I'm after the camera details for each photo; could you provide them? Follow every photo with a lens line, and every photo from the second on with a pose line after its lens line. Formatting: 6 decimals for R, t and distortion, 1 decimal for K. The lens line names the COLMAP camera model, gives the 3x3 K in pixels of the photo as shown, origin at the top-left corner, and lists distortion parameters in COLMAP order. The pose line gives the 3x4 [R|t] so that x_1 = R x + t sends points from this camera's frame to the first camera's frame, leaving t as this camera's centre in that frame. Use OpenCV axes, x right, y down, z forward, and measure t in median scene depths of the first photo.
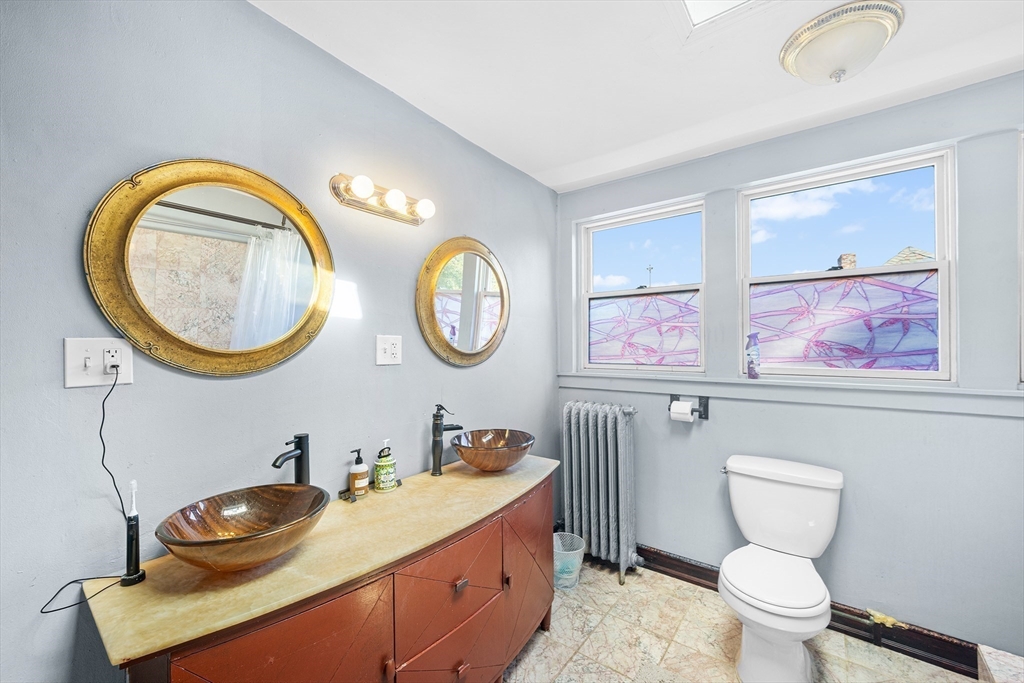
lens RADIAL K [[410.0, 0, 506.6], [0, 410.0, 344.2], [0, 0, 1]] dist [0.001186, 0.000145]
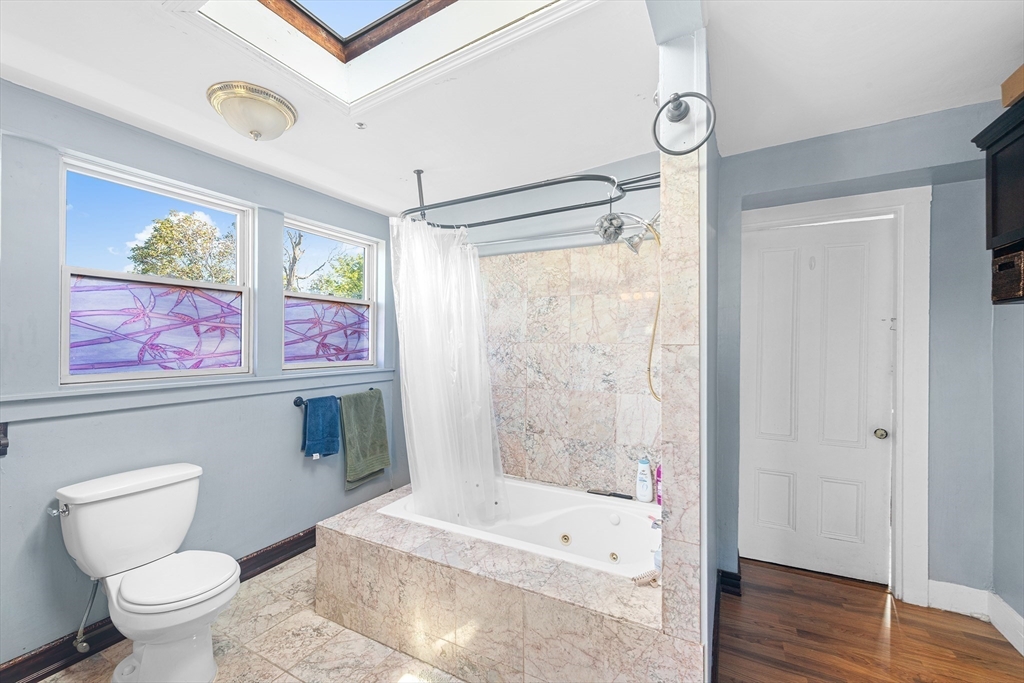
lens RADIAL K [[410.0, 0, 506.4], [0, 410.0, 342.2], [0, 0, 1]] dist [0.001186, 0.000145]
pose [[-0.170093, 0.011422, 0.985362, -0.444207], [0.006206, 0.999925, -0.010519, 0.004199], [-0.985408, 0.004326, -0.170152, 0.354879]]
